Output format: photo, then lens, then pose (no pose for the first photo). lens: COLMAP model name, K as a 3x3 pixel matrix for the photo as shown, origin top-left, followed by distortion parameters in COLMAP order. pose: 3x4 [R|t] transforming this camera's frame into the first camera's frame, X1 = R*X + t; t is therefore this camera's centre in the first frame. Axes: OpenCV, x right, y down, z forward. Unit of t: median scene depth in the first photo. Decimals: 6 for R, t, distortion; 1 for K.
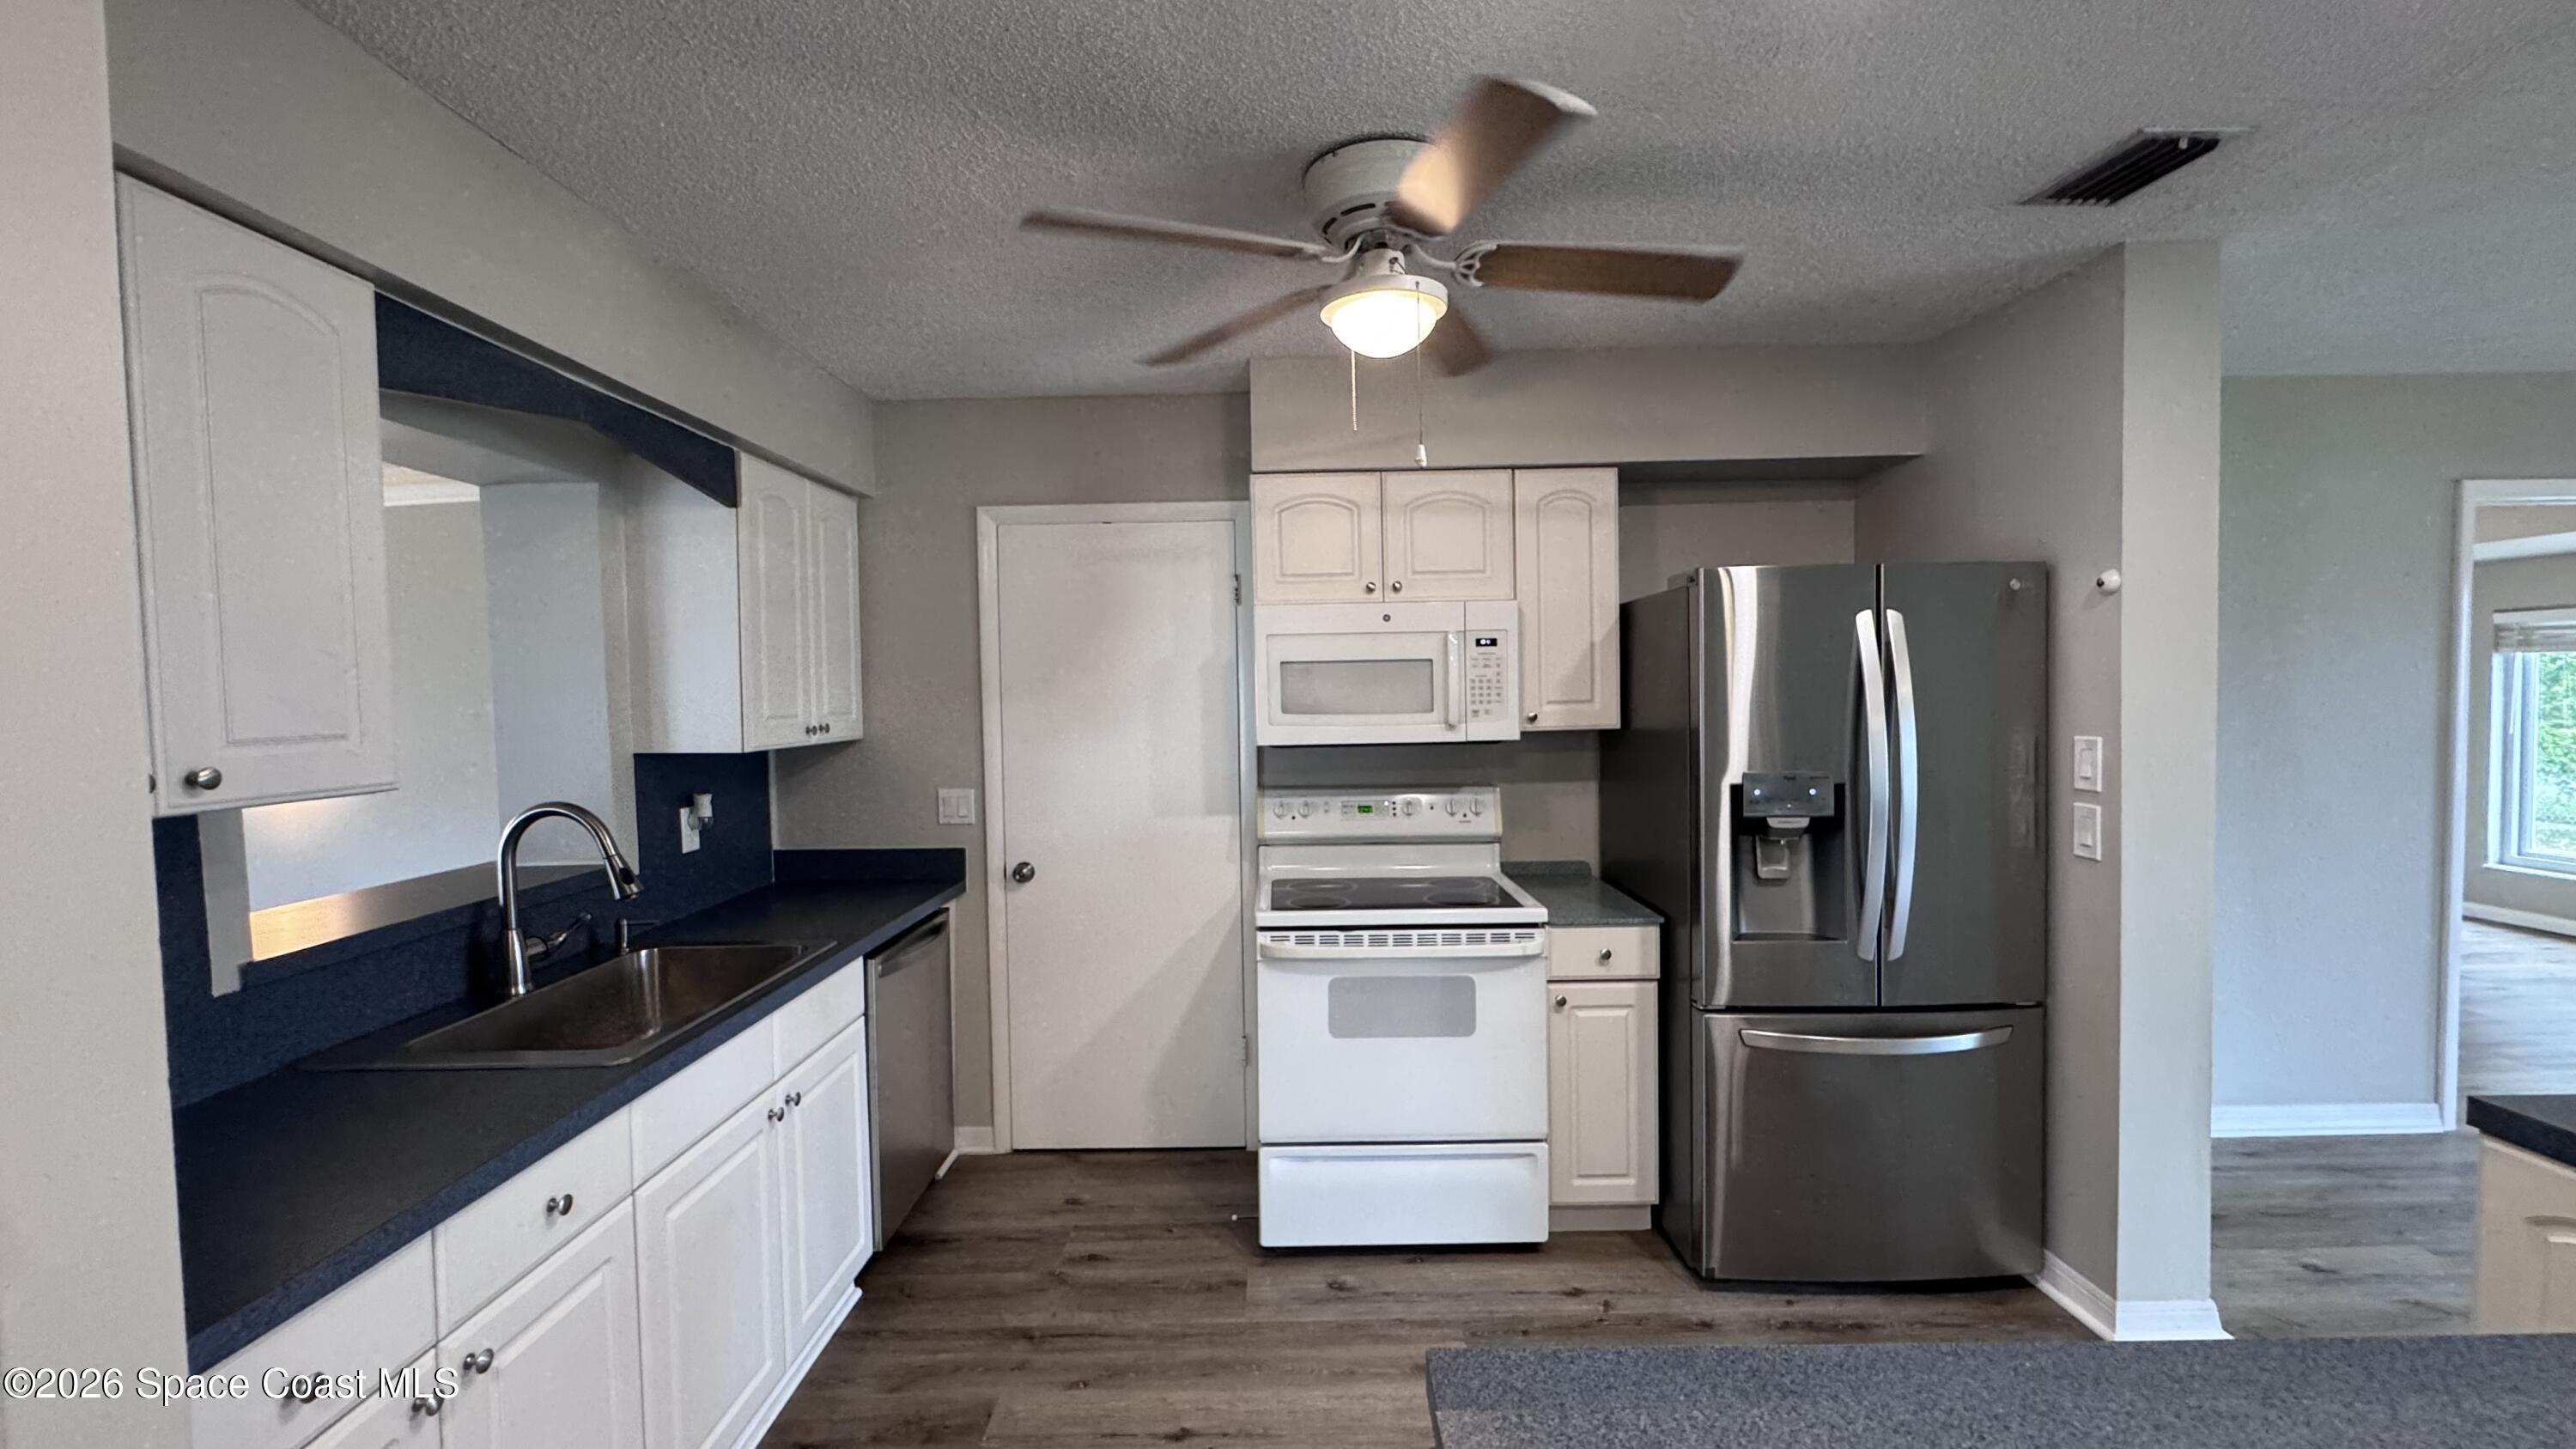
lens RADIAL K [[1030.4, 0, 1289.2], [0, 1030.4, 728.0], [0, 0, 1]] dist [-0.001899, -0.000572]
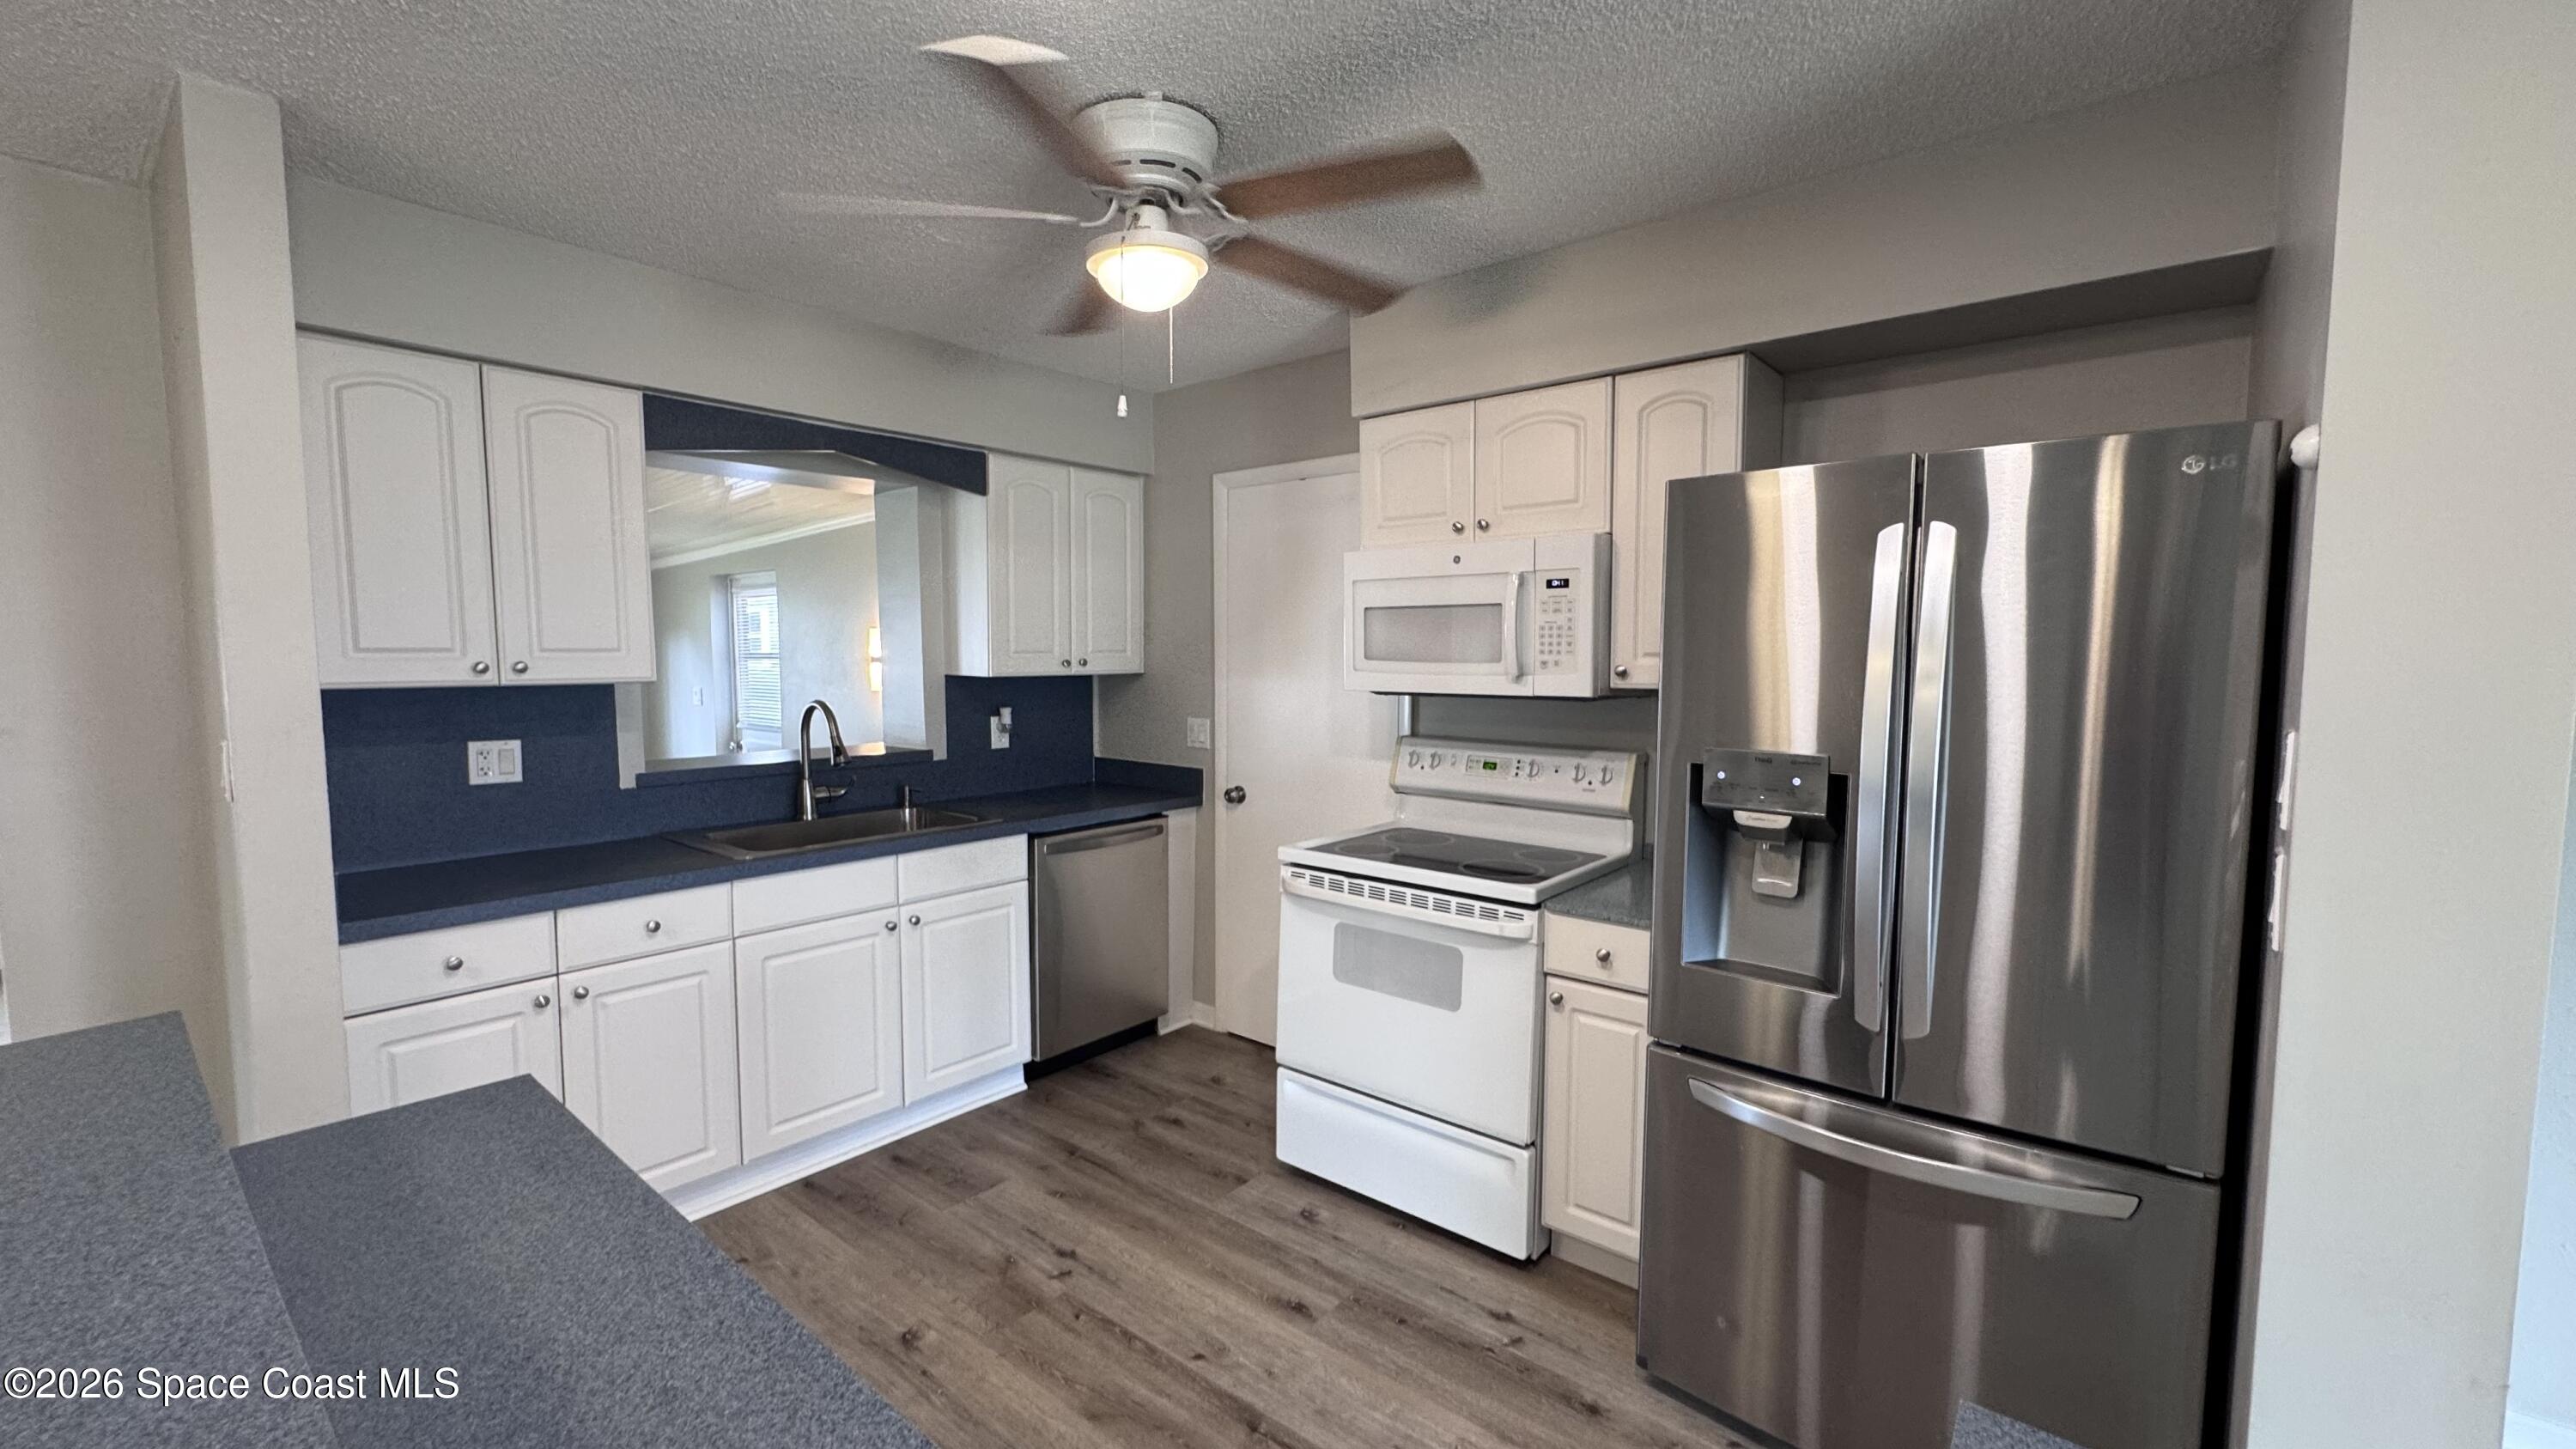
lens RADIAL K [[1028.1, 0, 1282.9], [0, 1028.1, 729.9], [0, 0, 1]] dist [-0.000727, -0.000039]
pose [[0.768847, 0.068766, -0.635724, 0.623857], [-0.038693, 0.997382, 0.061091, -0.004150], [0.638261, -0.022372, 0.769495, 0.194664]]
